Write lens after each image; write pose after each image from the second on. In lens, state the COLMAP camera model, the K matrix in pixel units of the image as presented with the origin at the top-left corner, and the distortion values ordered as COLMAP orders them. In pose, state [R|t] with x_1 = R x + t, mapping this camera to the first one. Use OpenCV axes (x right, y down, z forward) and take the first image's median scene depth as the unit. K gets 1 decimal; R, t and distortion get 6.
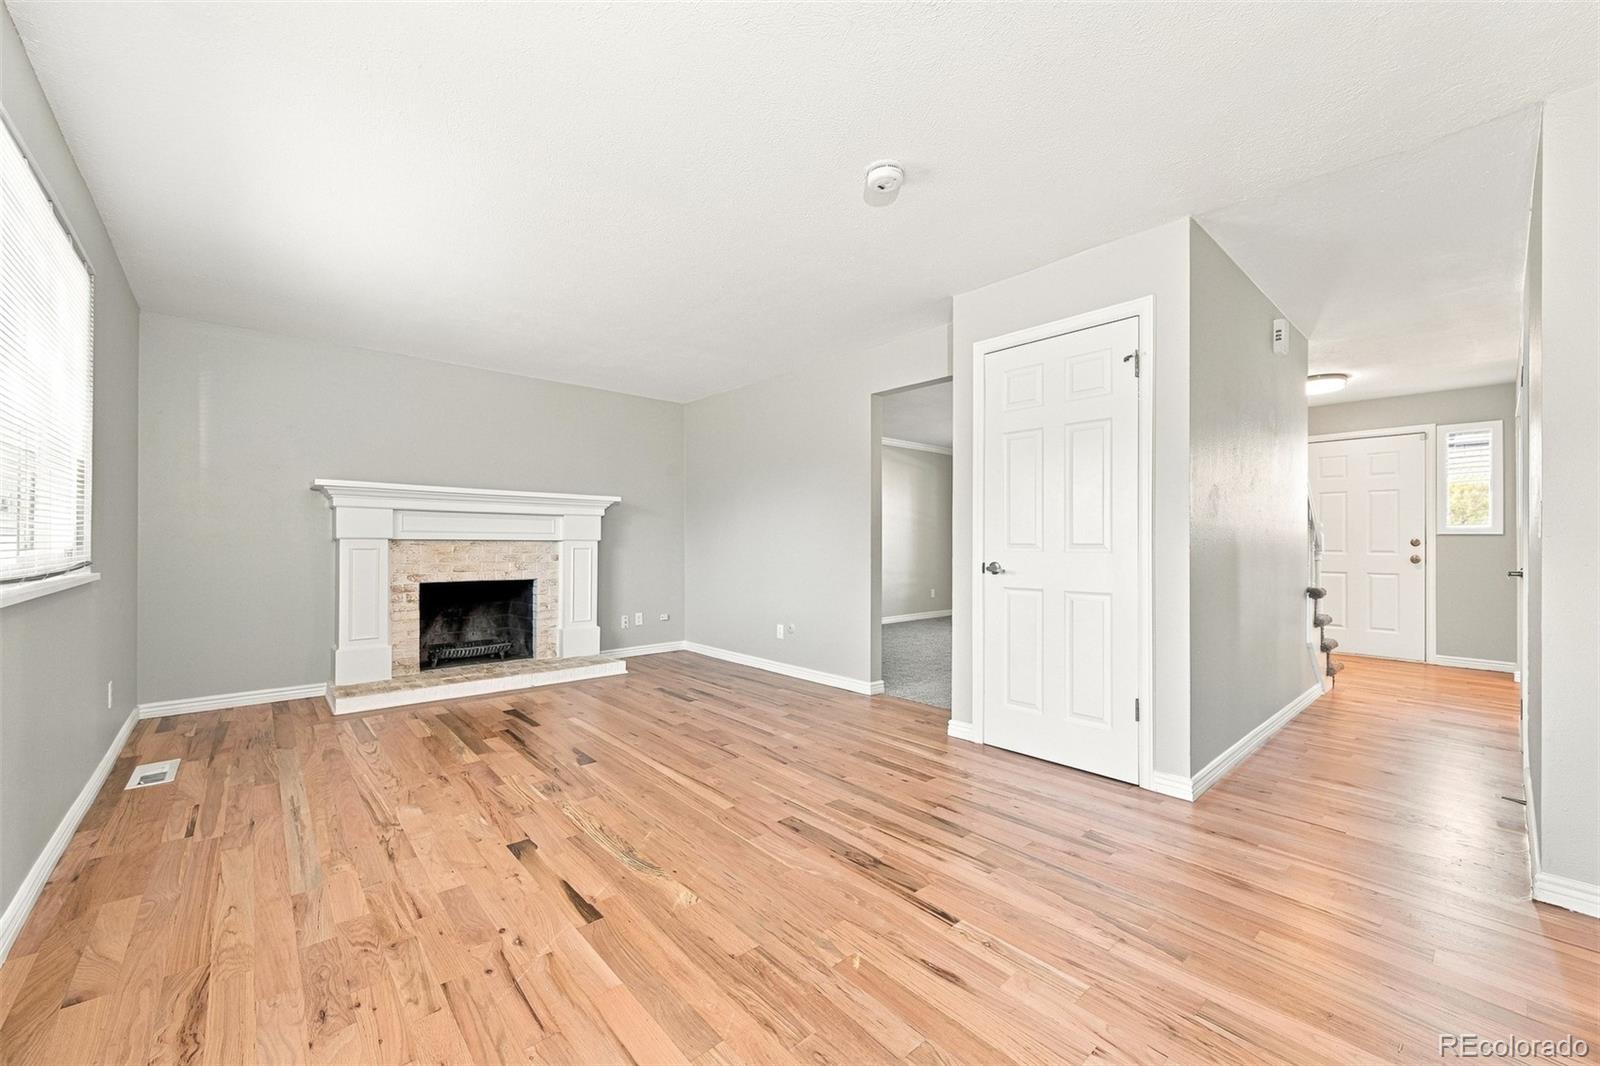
lens RADIAL K [[627.4, 0, 806.1], [0, 627.4, 542.6], [0, 0, 1]] dist [-0.000457, -0.000009]
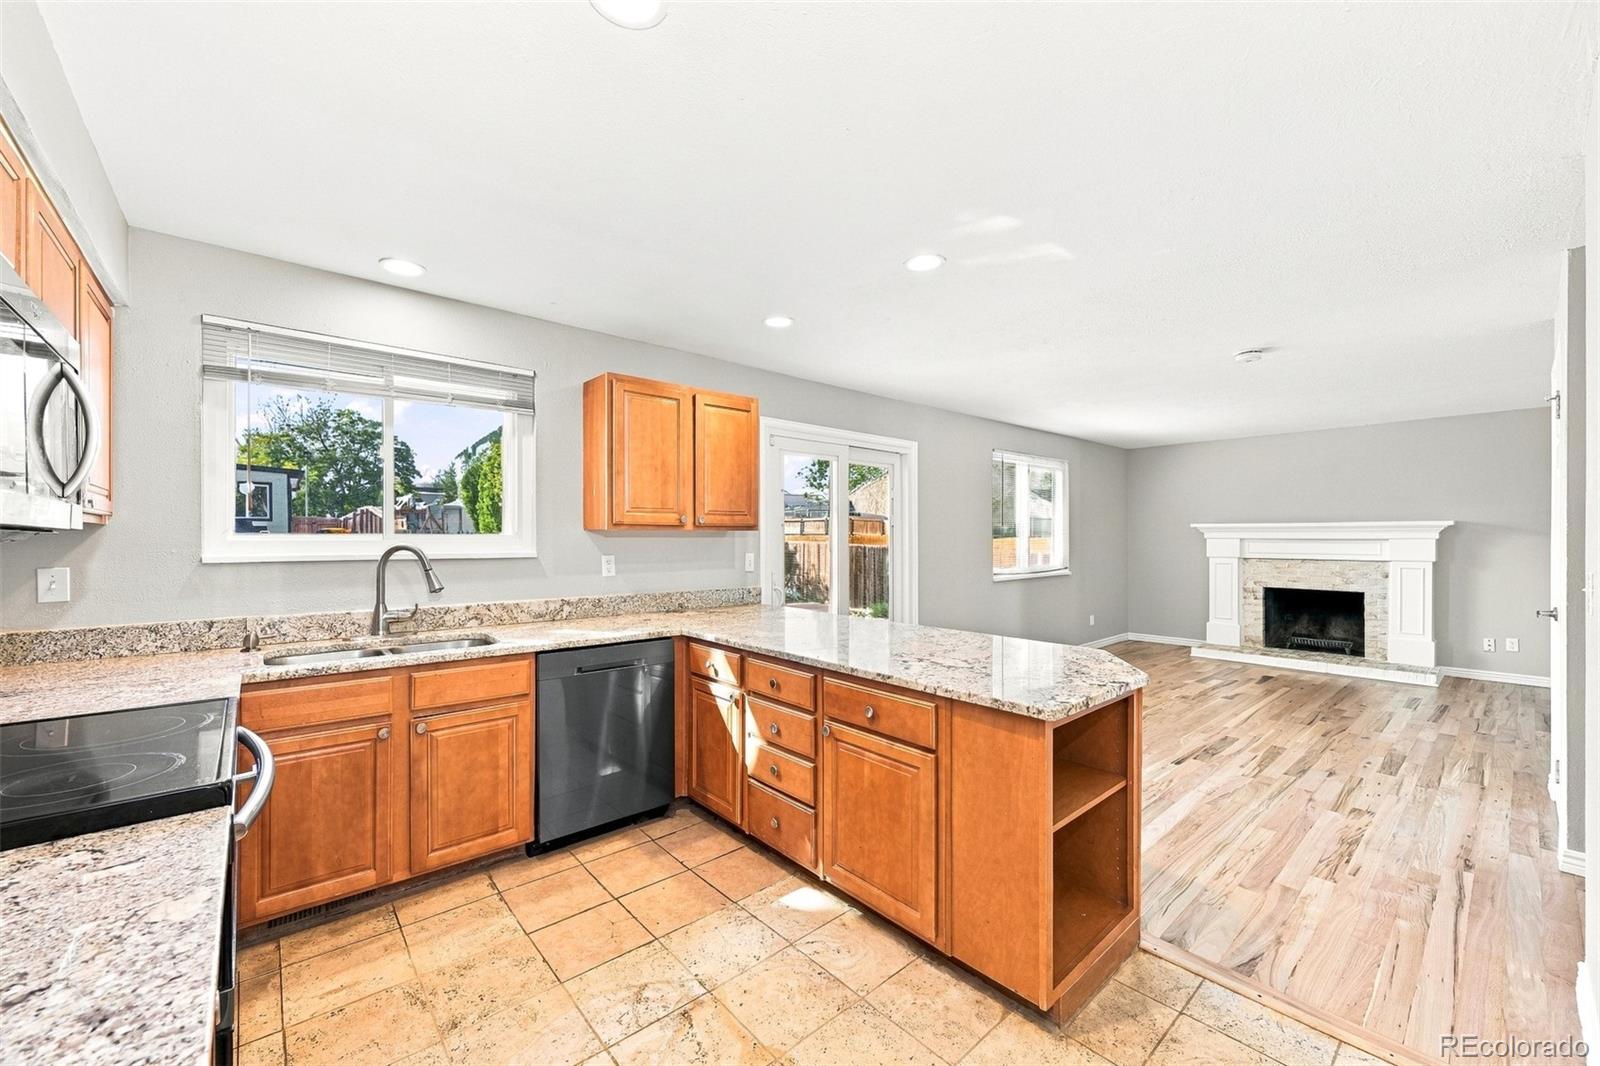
lens RADIAL K [[627.4, 0, 796.8], [0, 627.4, 543.4], [0, 0, 1]] dist [-0.000457, -0.000009]
pose [[-0.023992, 0.005732, -0.999696, 1.181195], [0.003686, 0.999977, 0.005645, -0.068604], [0.999705, -0.003550, -0.024012, -0.096496]]
